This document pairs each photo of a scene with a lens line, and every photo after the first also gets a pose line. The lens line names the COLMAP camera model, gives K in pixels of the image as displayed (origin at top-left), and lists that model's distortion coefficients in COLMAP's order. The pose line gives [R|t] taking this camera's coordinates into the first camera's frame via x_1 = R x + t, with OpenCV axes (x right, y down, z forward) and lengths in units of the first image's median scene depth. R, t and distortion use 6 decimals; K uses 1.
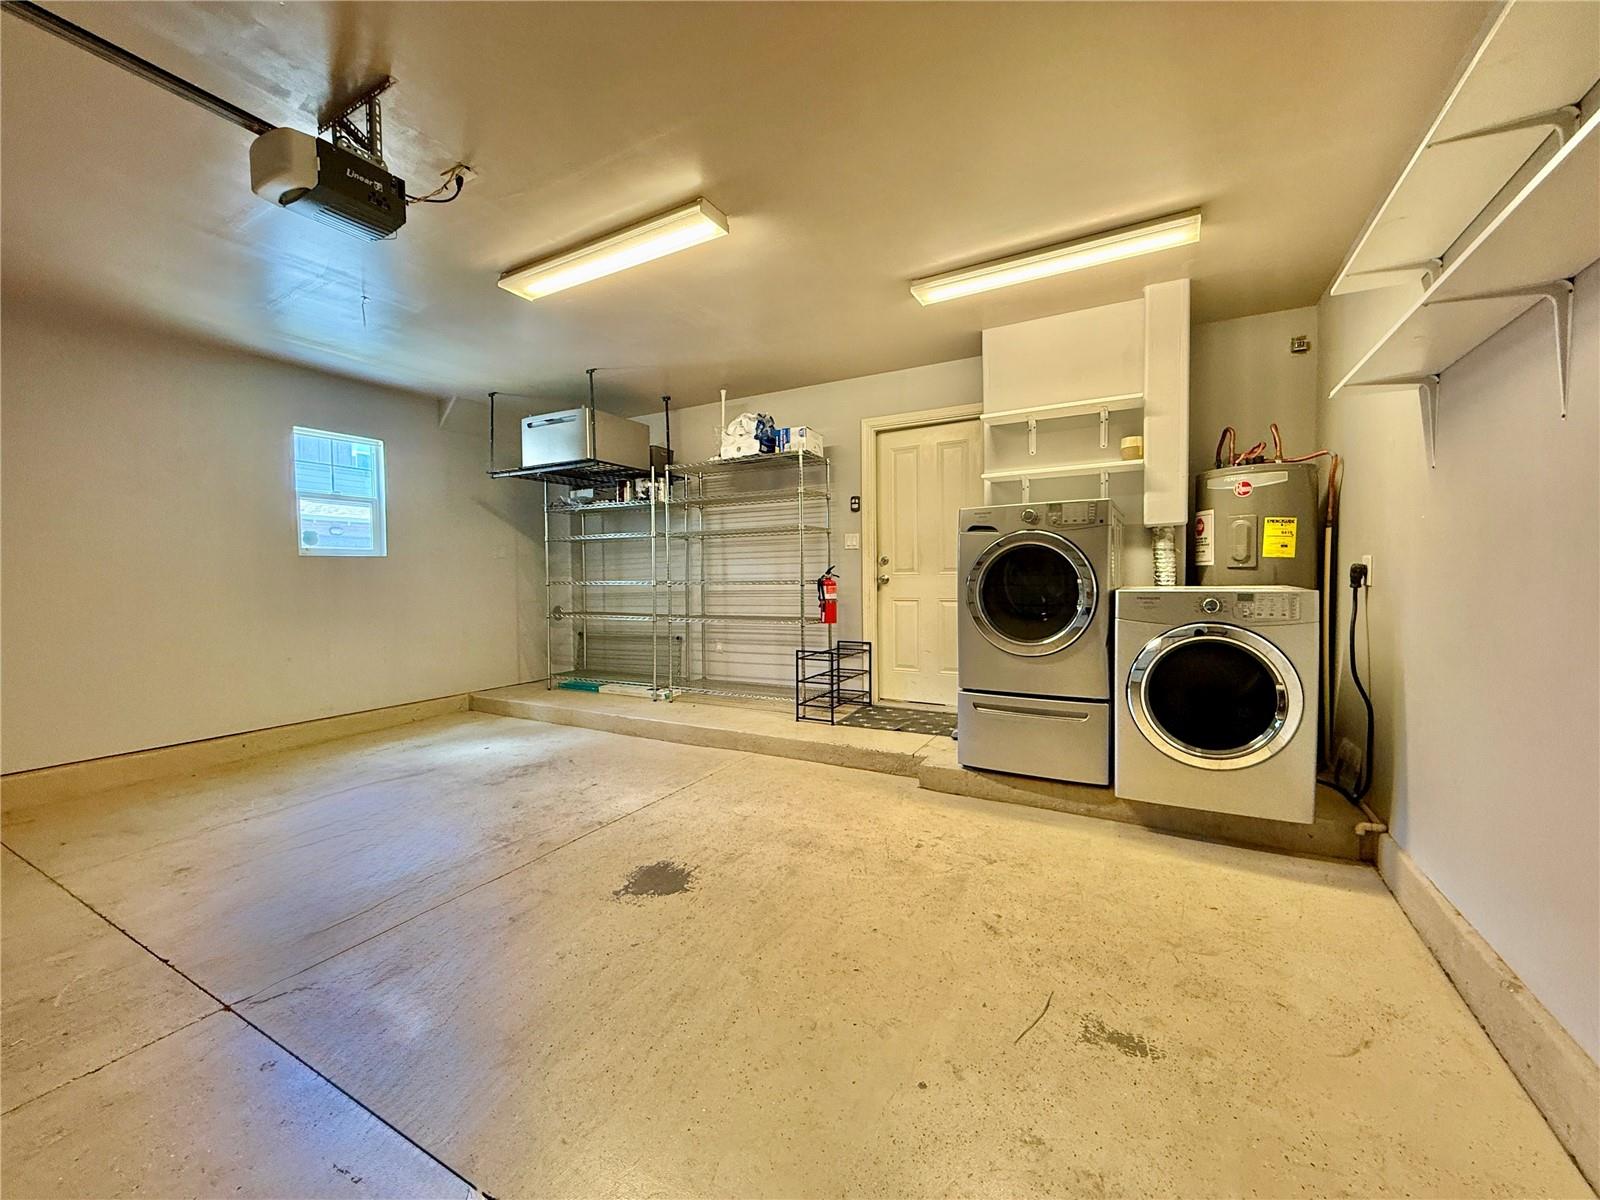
lens RADIAL K [[639.5, 0, 796.0], [0, 639.5, 595.2], [0, 0, 1]] dist [-0.001377, 0.000610]
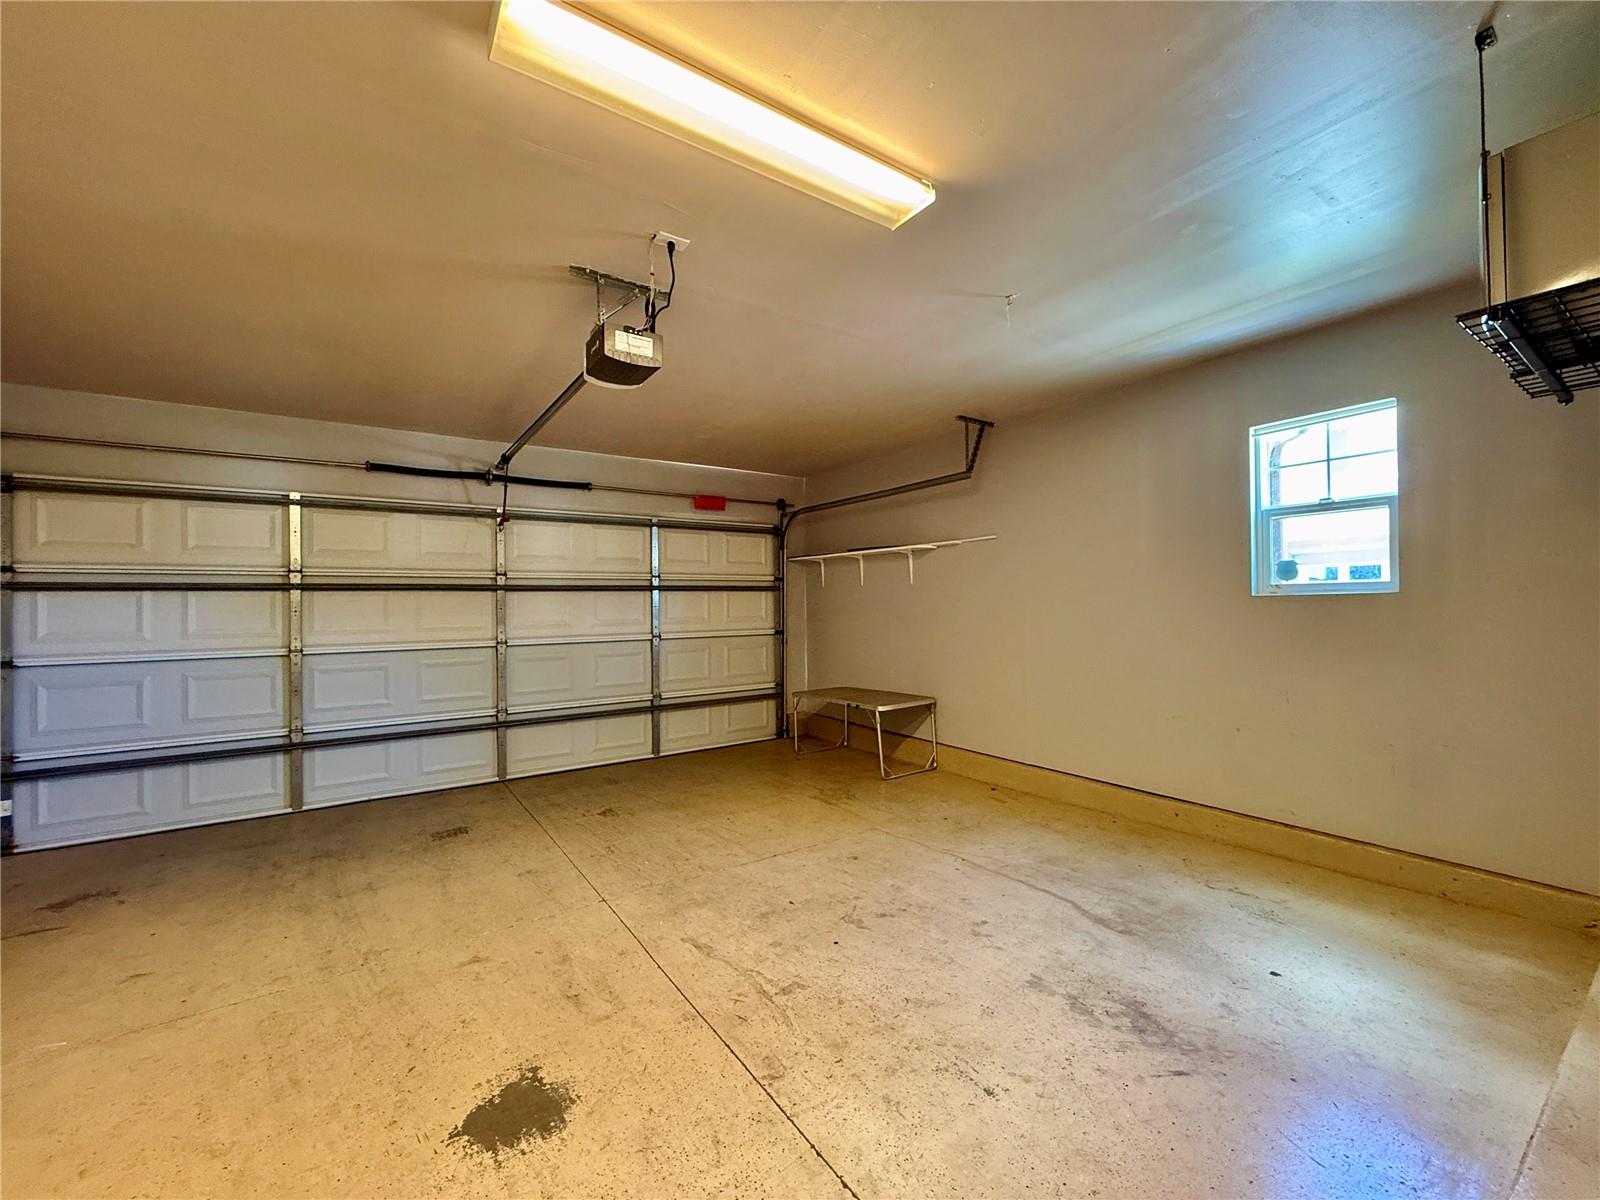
lens RADIAL K [[639.5, 0, 797.7], [0, 639.5, 597.5], [0, 0, 1]] dist [-0.001377, 0.000610]
pose [[-0.448097, 0.007039, -0.893957, 0.202473], [-0.007315, 0.999907, 0.011539, -0.092368], [0.893955, 0.011710, -0.448004, 1.223258]]
